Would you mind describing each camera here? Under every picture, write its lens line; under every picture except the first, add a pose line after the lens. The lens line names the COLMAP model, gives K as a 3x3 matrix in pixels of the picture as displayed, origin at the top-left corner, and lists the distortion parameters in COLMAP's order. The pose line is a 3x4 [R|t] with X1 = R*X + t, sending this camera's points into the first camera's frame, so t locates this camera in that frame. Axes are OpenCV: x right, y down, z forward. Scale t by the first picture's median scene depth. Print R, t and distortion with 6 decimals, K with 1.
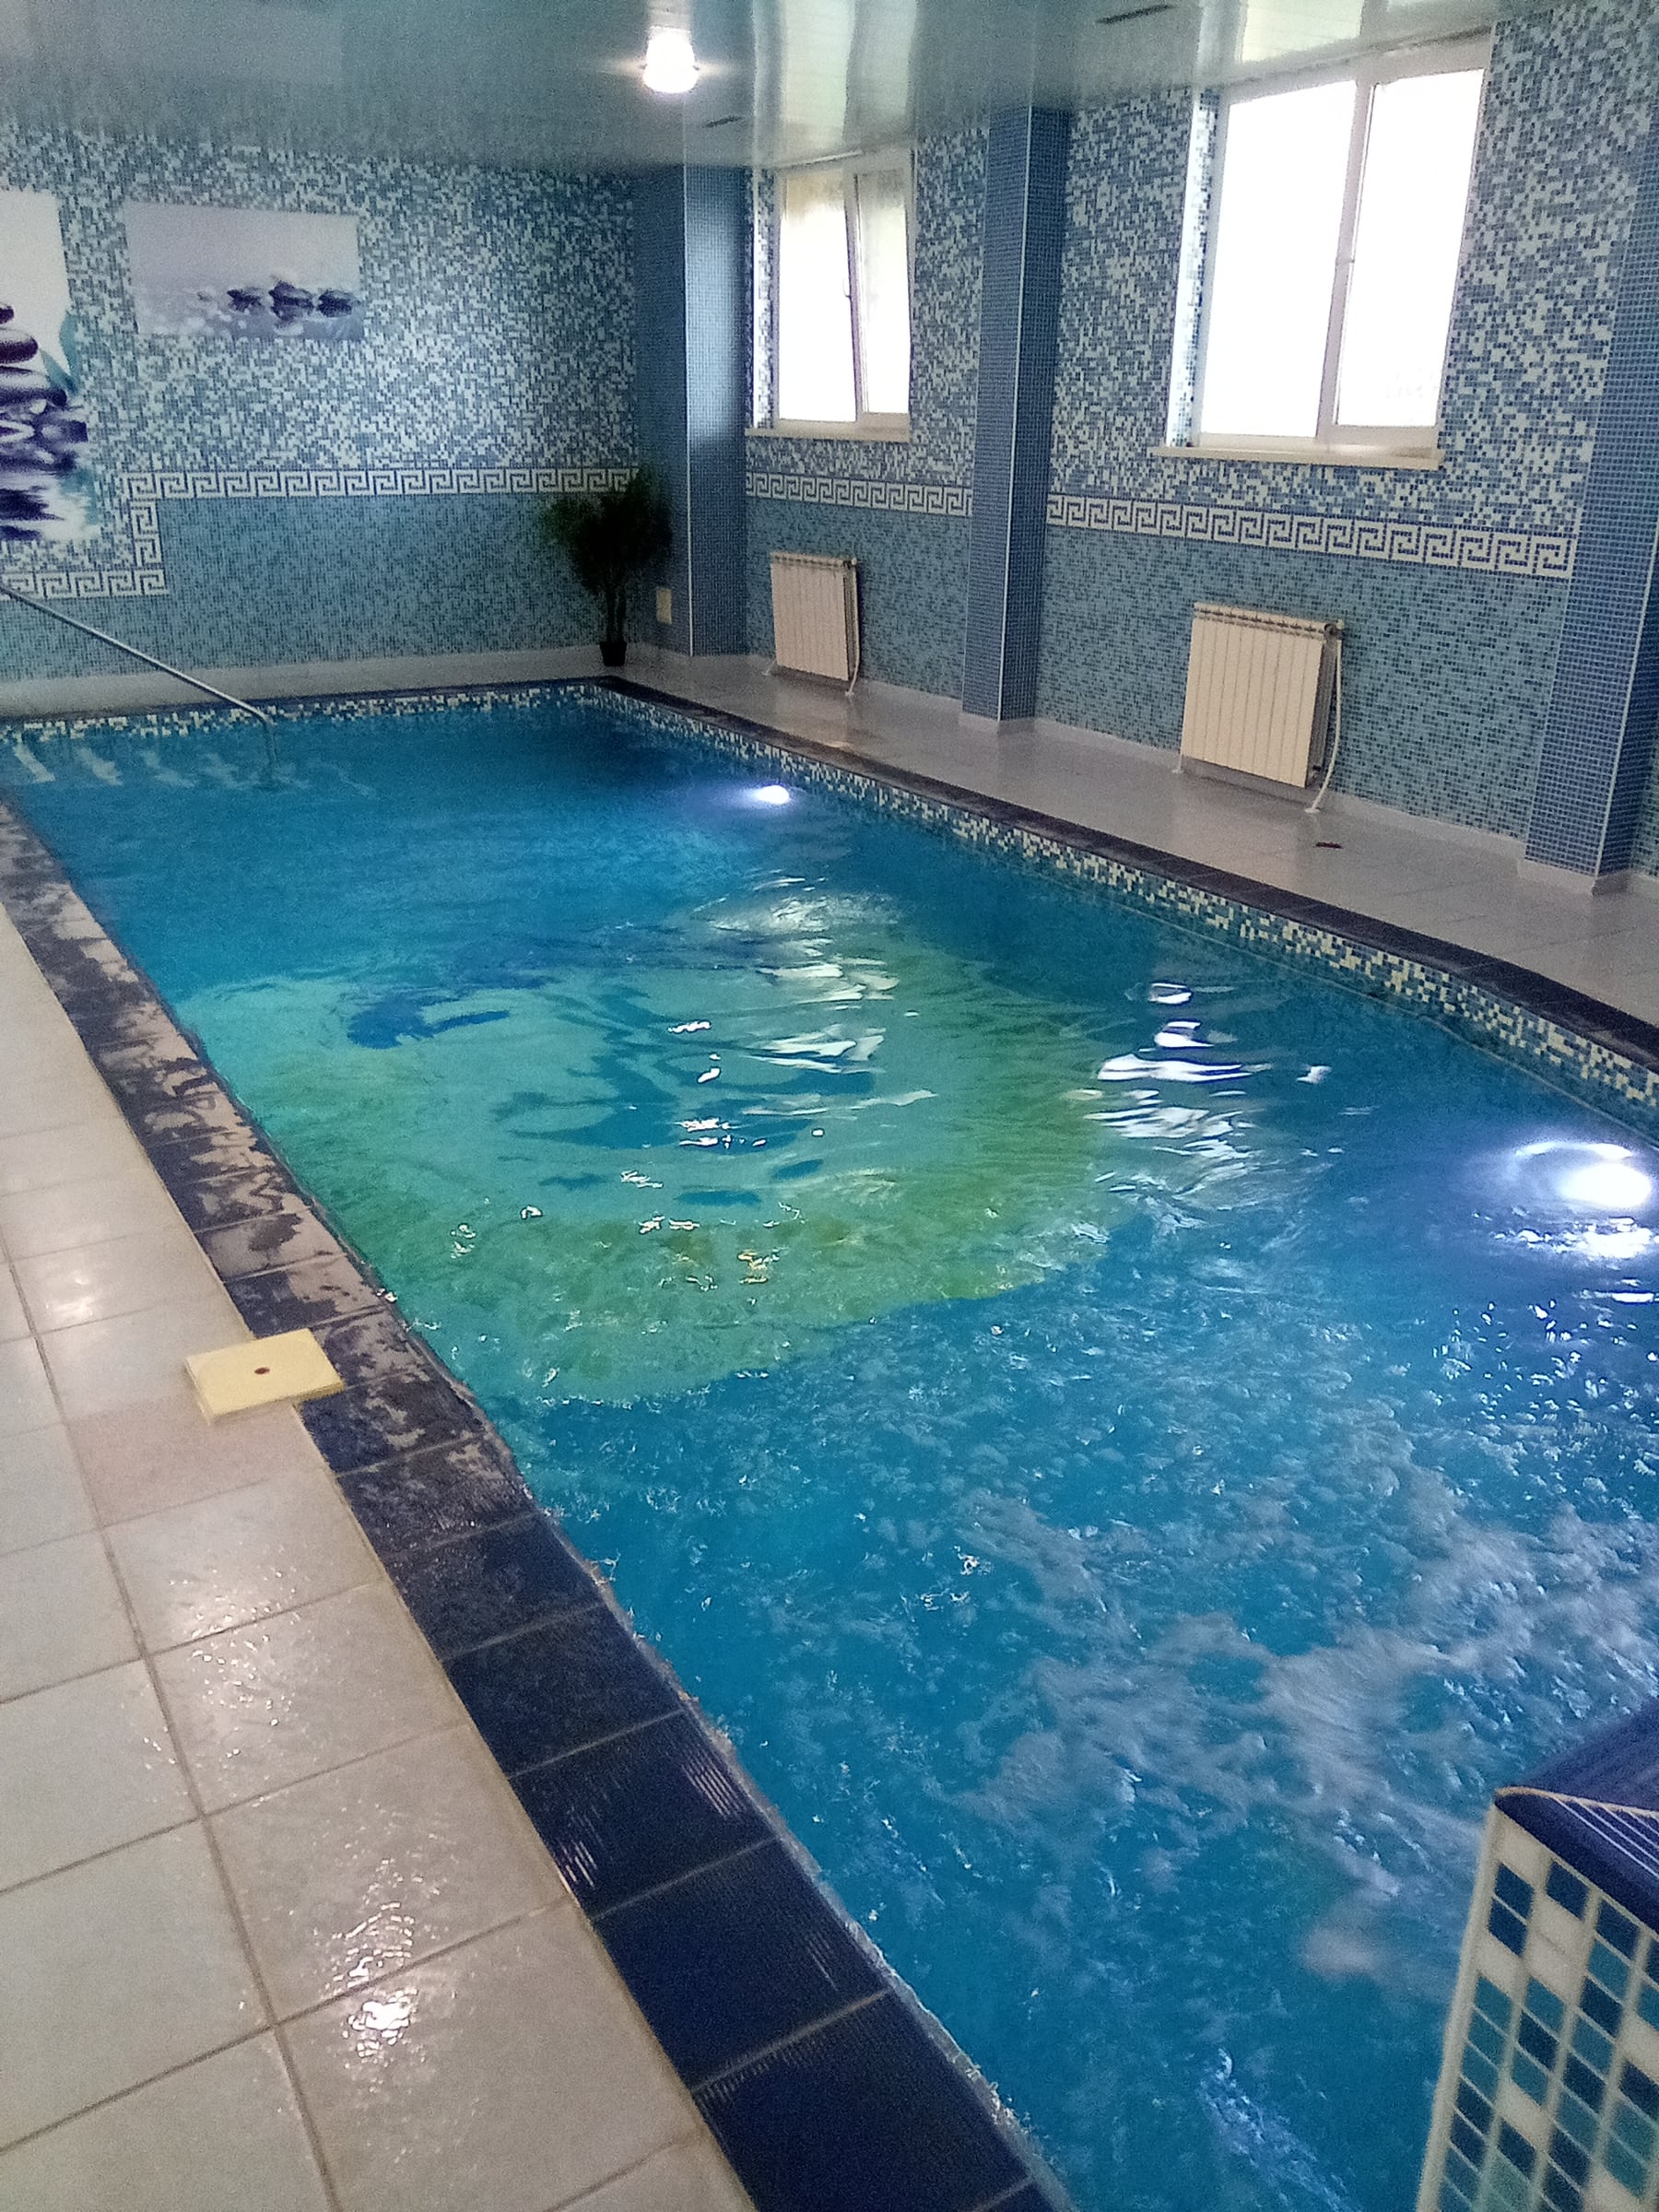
lens RADIAL K [[1738.1, 0, 815.5], [0, 1738.1, 1104.7], [0, 0, 1]] dist [-0.035586, 0.028975]
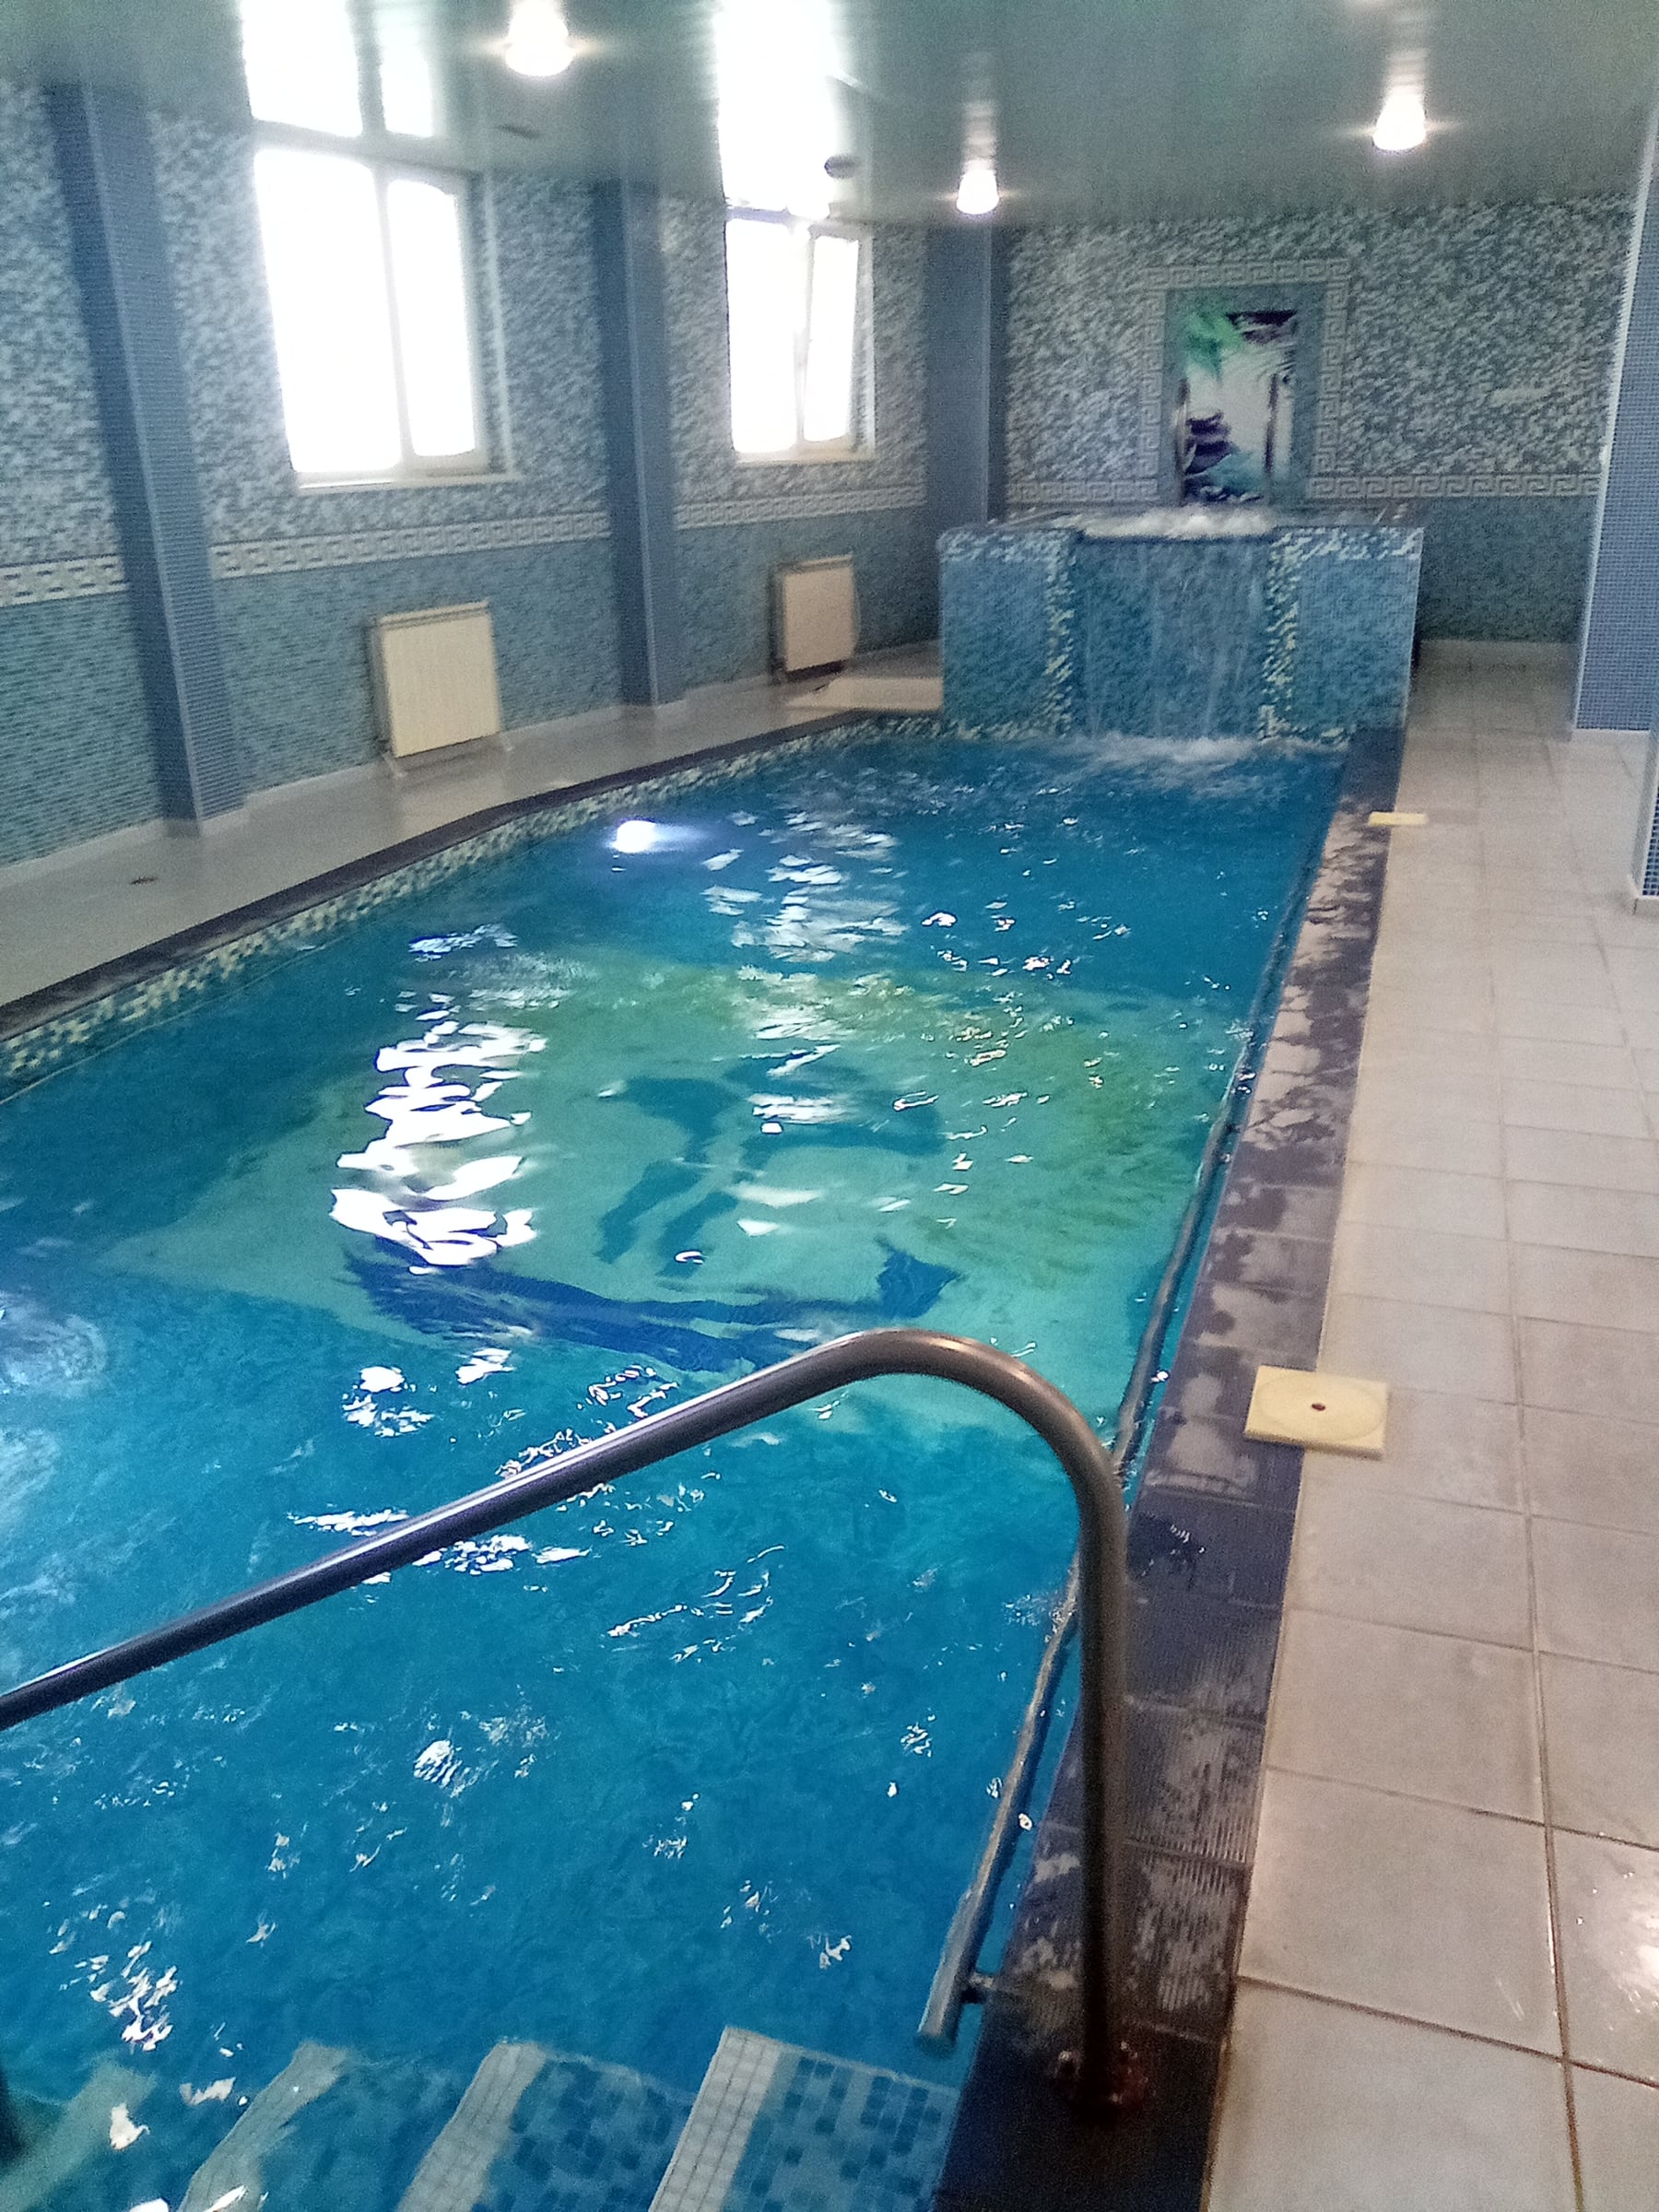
lens RADIAL K [[1738.1, 0, 819.9], [0, 1738.1, 1103.6], [0, 0, 1]] dist [-0.035586, 0.028975]
pose [[-0.649094, -0.270339, 0.711051, -0.592147], [0.300379, 0.767679, 0.566075, -0.420053], [-0.698891, 0.581021, -0.417092, 1.025472]]
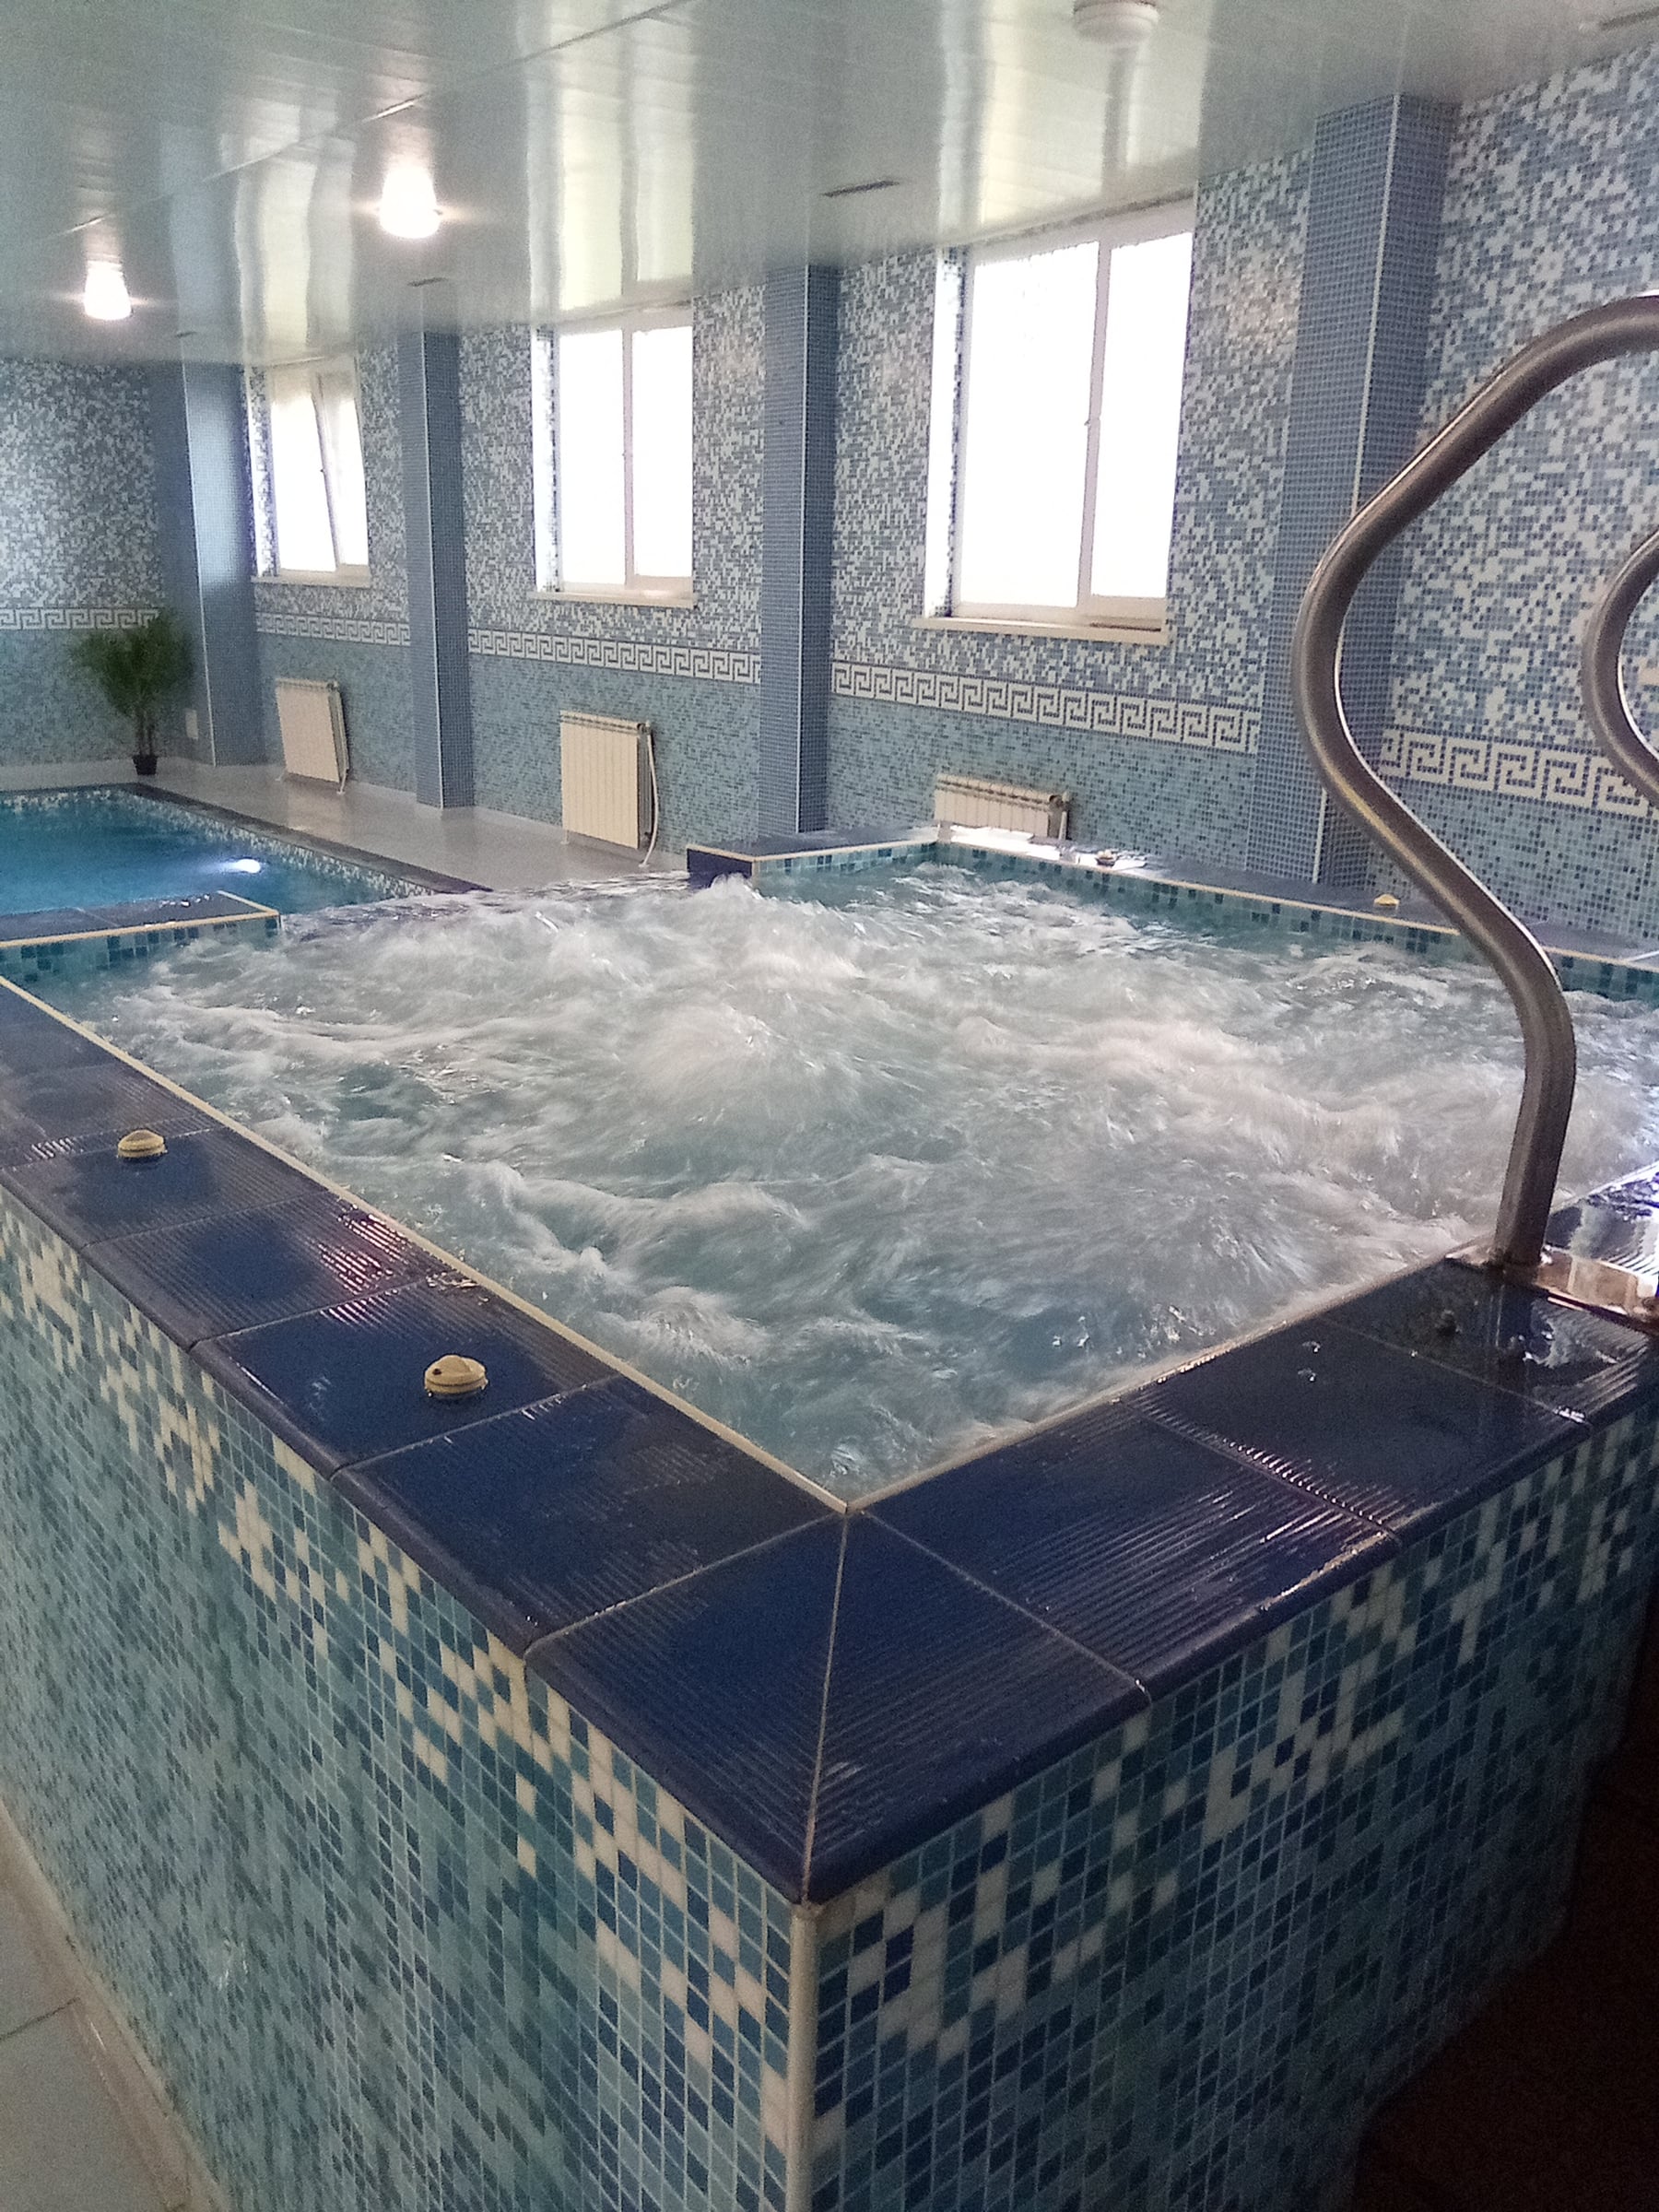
lens RADIAL K [[1738.1, 0, 833.0], [0, 1738.1, 1110.5], [0, 0, 1]] dist [-0.035586, 0.028975]
pose [[0.986745, -0.040282, 0.157199, 0.194626], [0.051654, 0.996283, -0.068938, 0.098737], [-0.153838, 0.076144, 0.985158, -0.259372]]
